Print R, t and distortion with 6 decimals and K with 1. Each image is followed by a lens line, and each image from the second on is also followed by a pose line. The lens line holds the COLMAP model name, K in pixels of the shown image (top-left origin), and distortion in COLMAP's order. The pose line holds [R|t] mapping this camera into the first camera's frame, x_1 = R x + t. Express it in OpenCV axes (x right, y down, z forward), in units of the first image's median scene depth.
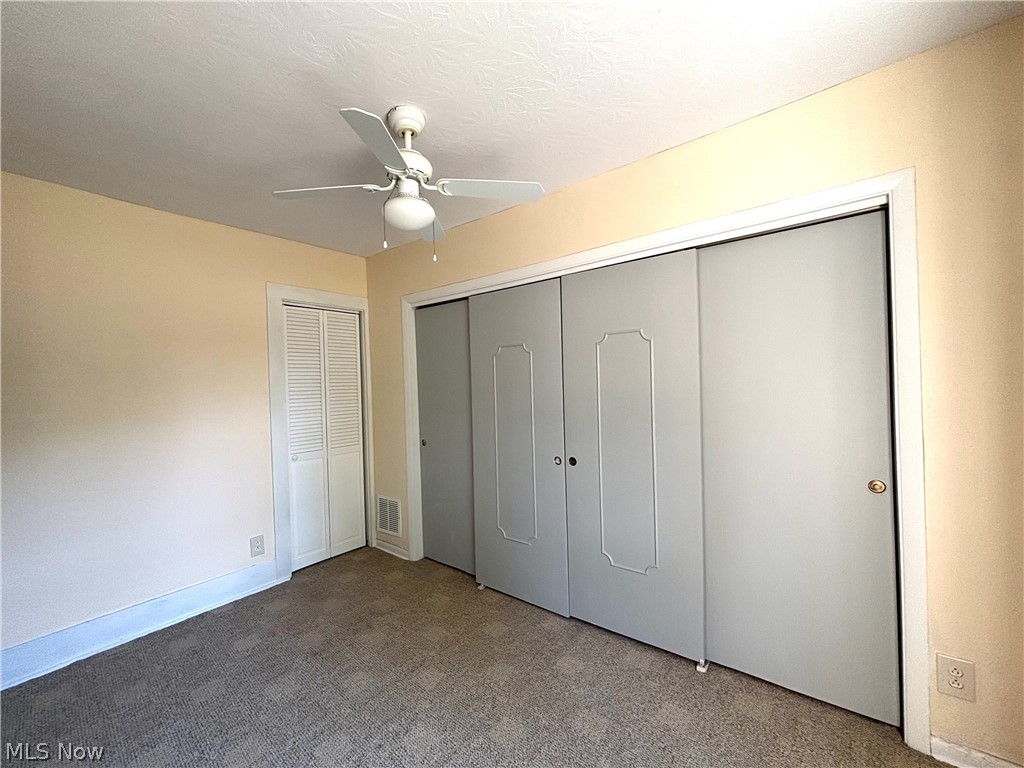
lens RADIAL K [[409.8, 0, 512.0], [0, 409.8, 384.0], [0, 0, 1]] dist [-0.000523, -0.000016]
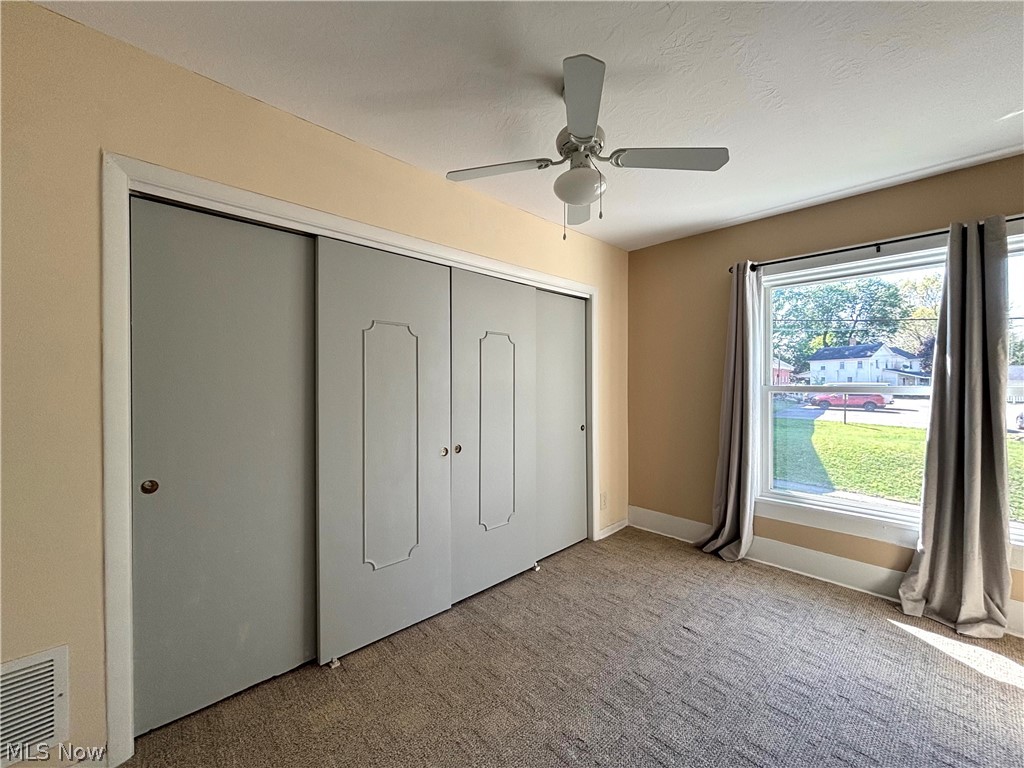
lens RADIAL K [[409.8, 0, 512.0], [0, 409.8, 384.0], [0, 0, 1]] dist [-0.000523, -0.000016]
pose [[0.142626, 0.025891, 0.989438, -0.853423], [-0.000387, 0.999659, -0.026103, 0.051275], [-0.989777, 0.003340, 0.142588, 0.715781]]
